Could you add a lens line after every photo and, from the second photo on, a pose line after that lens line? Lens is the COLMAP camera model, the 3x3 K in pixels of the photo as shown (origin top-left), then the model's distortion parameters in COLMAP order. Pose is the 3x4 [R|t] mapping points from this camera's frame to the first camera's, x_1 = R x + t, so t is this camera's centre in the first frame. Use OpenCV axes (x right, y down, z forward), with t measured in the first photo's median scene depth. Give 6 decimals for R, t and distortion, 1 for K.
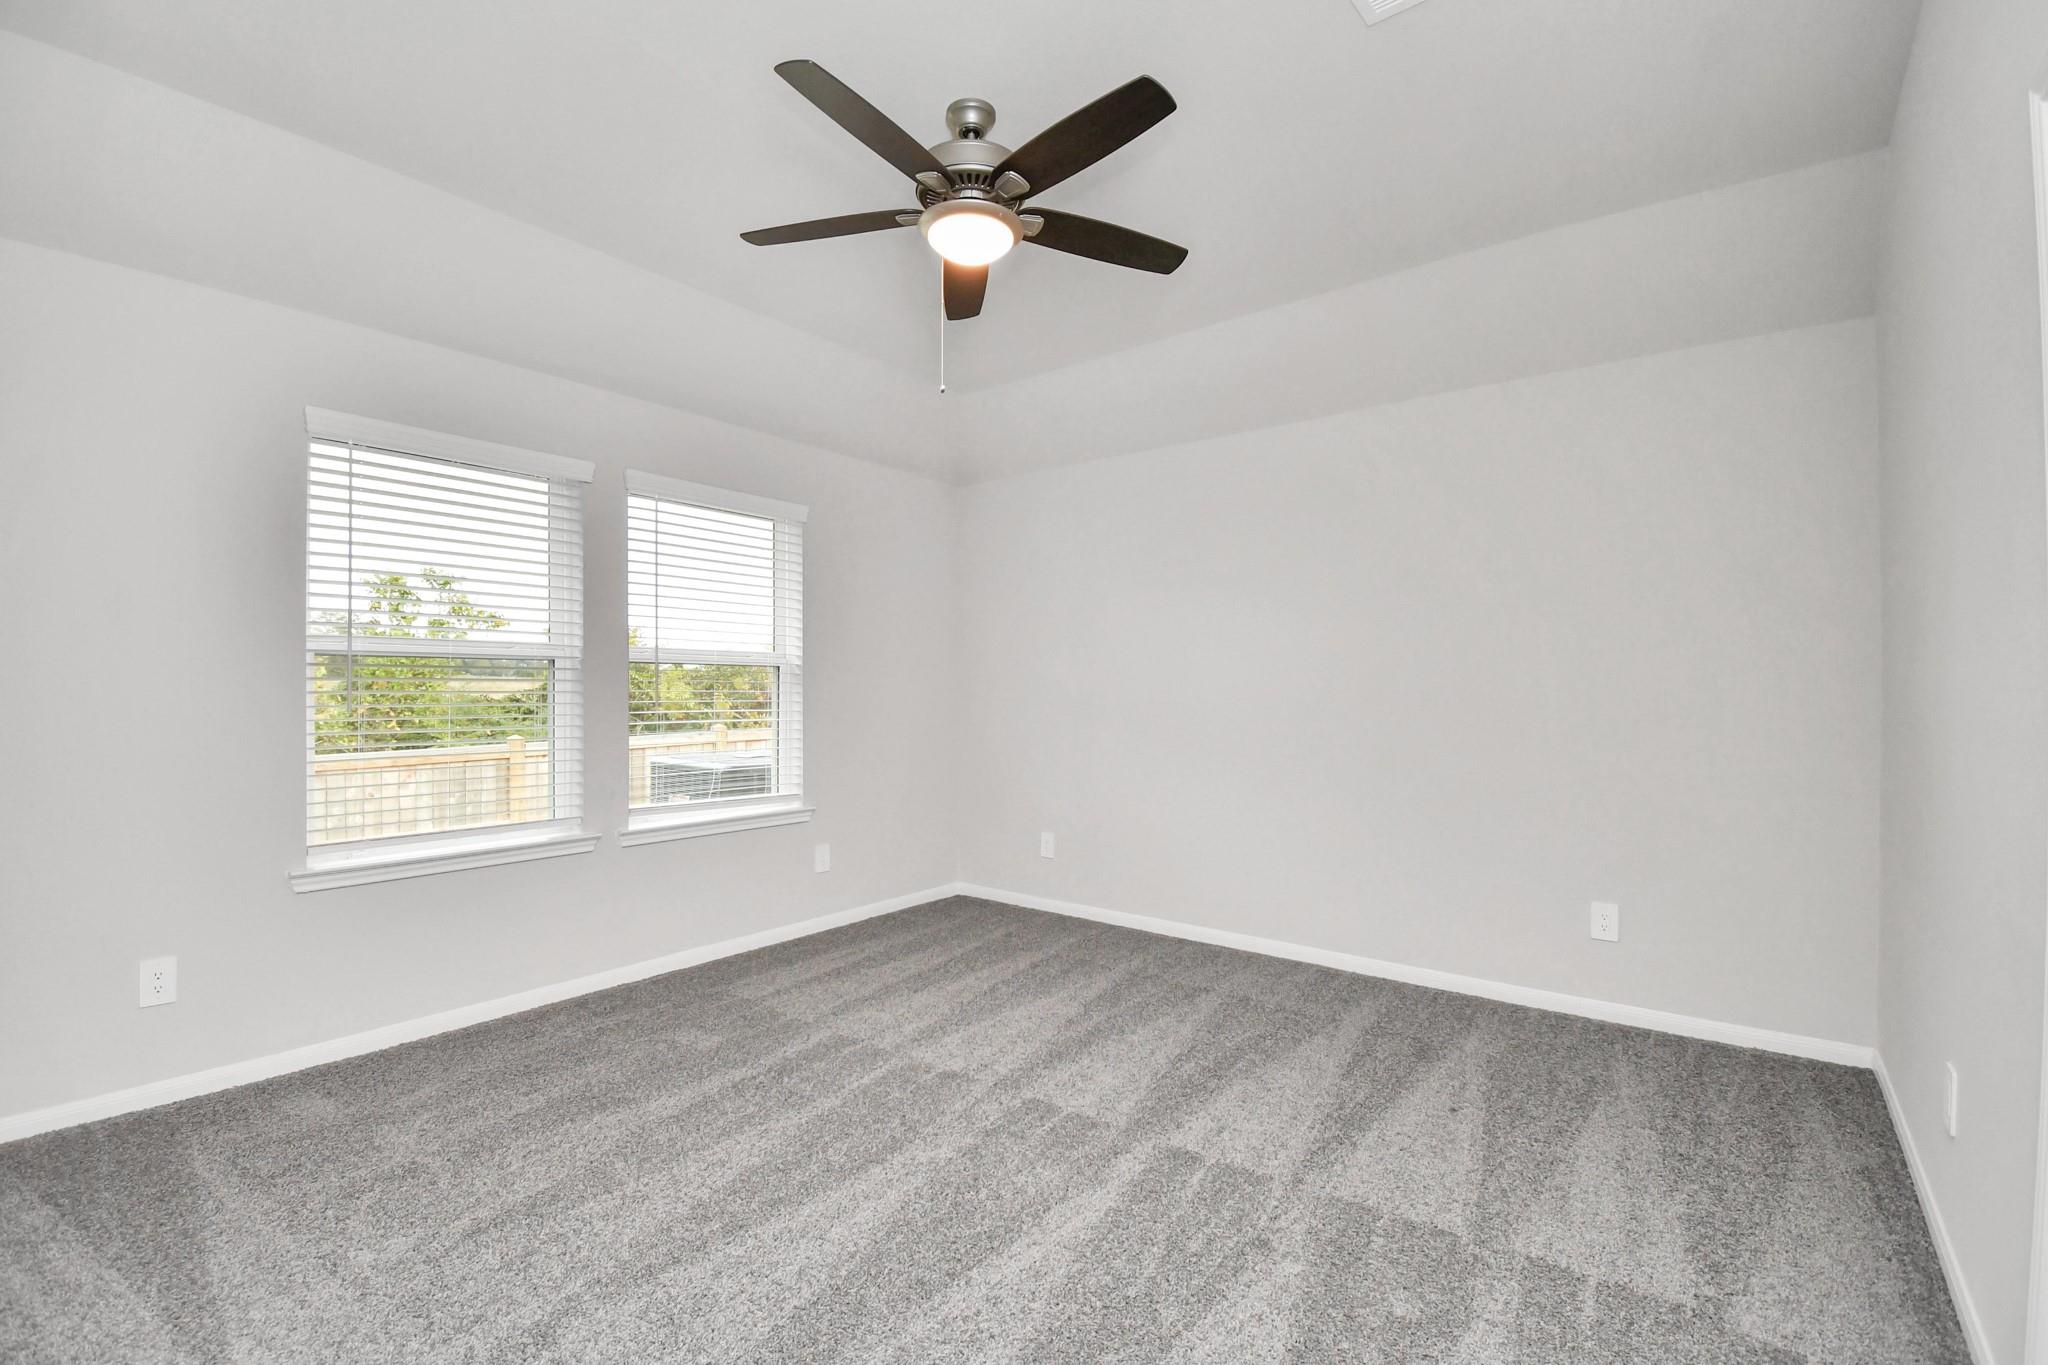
lens RADIAL K [[894.6, 0, 1014.4], [0, 894.6, 685.2], [0, 0, 1]] dist [0.022593, -0.028061]
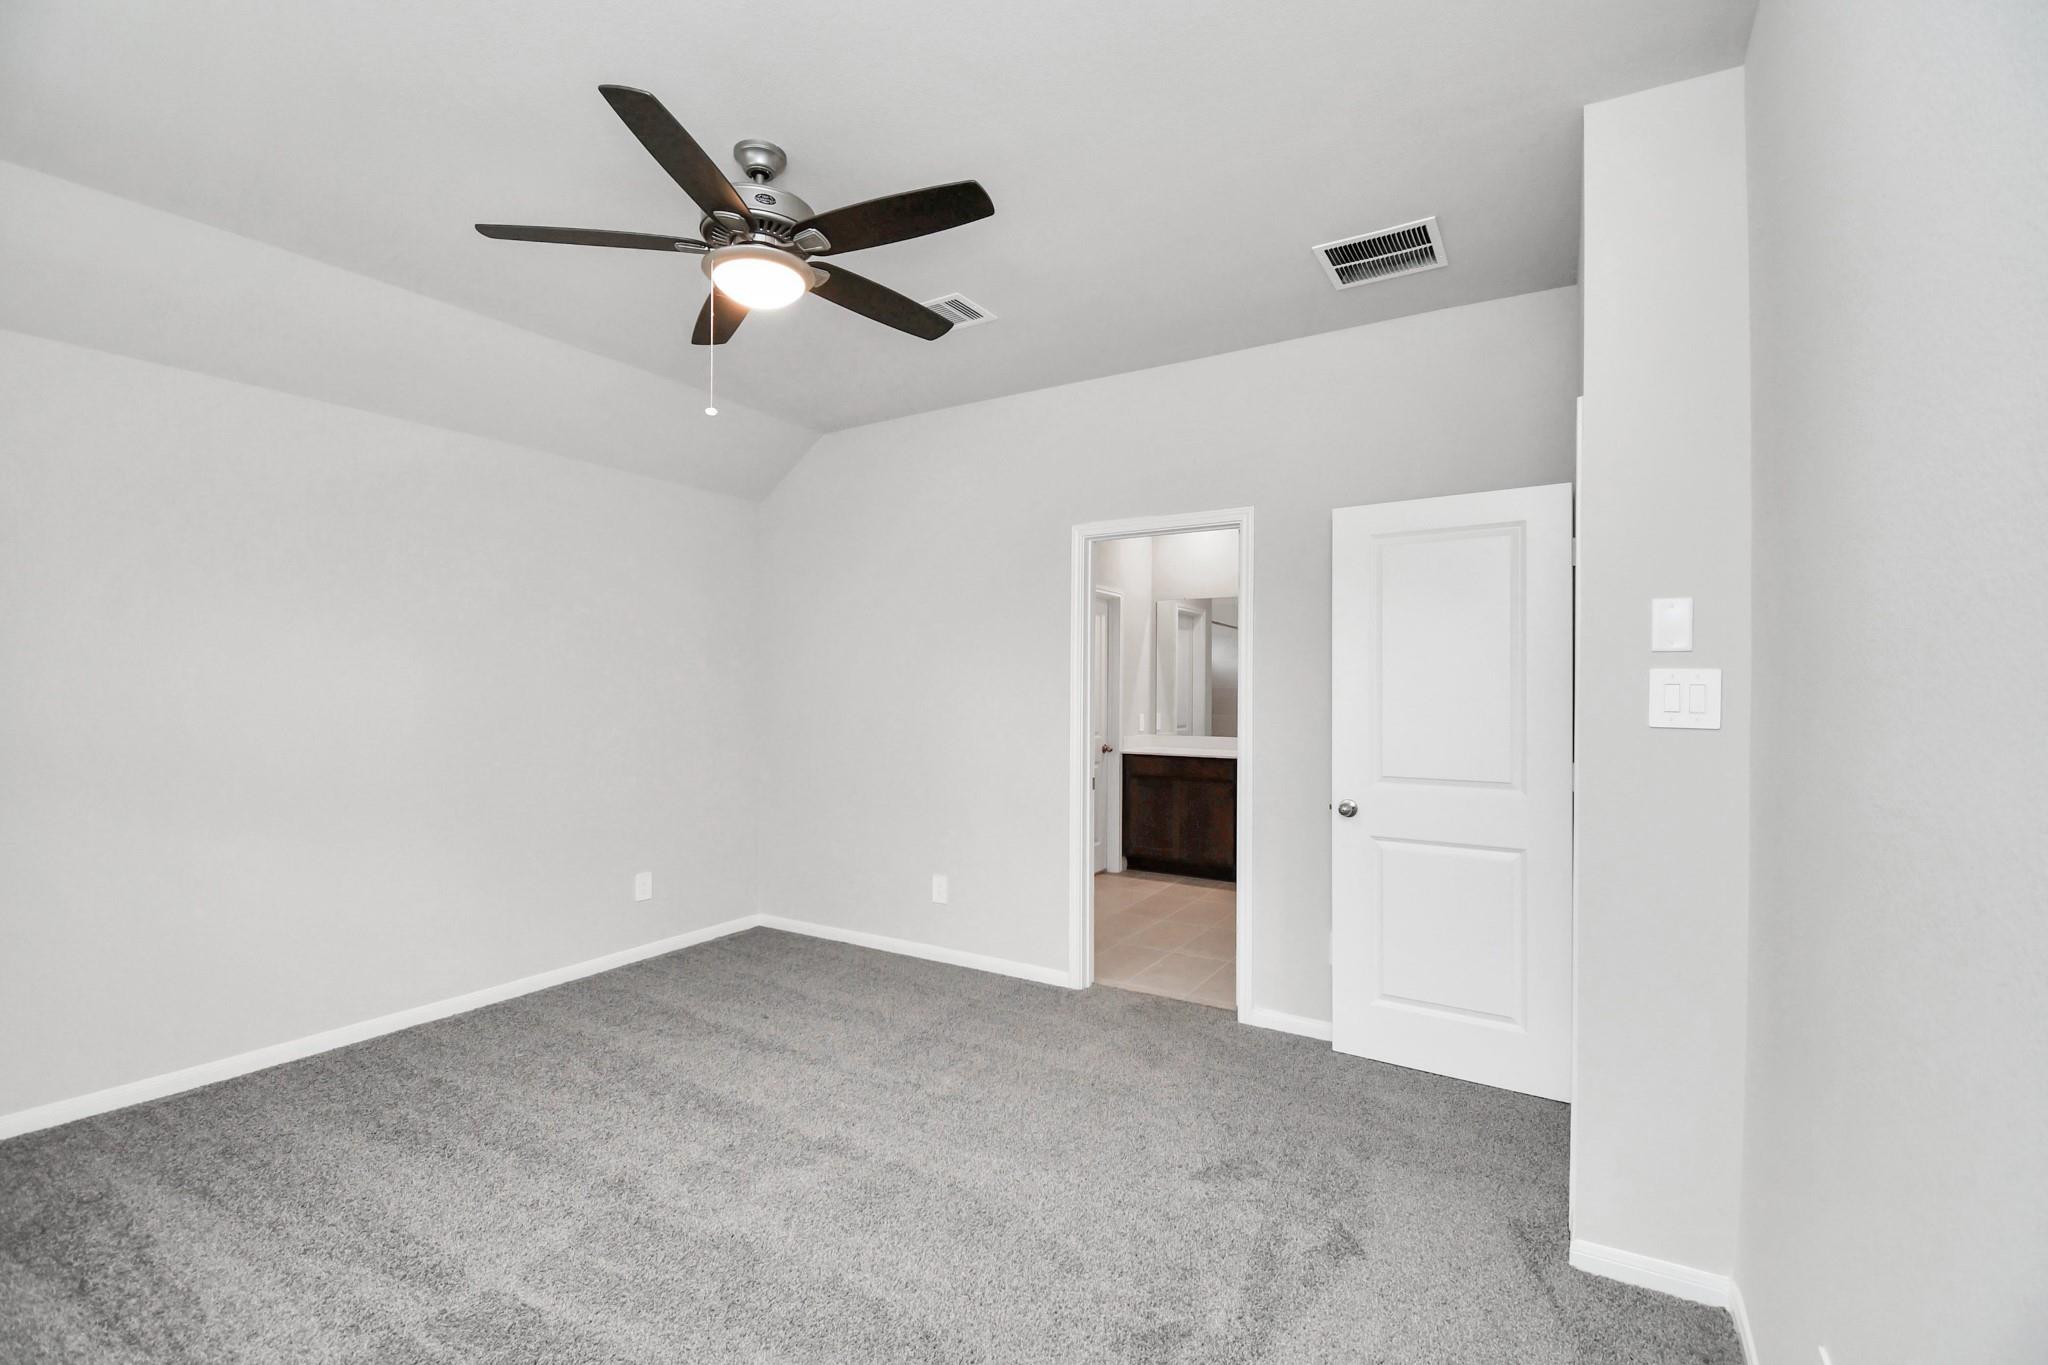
lens RADIAL K [[894.6, 0, 1014.4], [0, 894.6, 685.2], [0, 0, 1]] dist [0.022593, -0.028061]
pose [[-0.126921, 0.002145, 0.991911, -0.873564], [-0.010869, 0.999935, -0.003553, -0.050808], [-0.991853, -0.011233, -0.126889, 0.701173]]
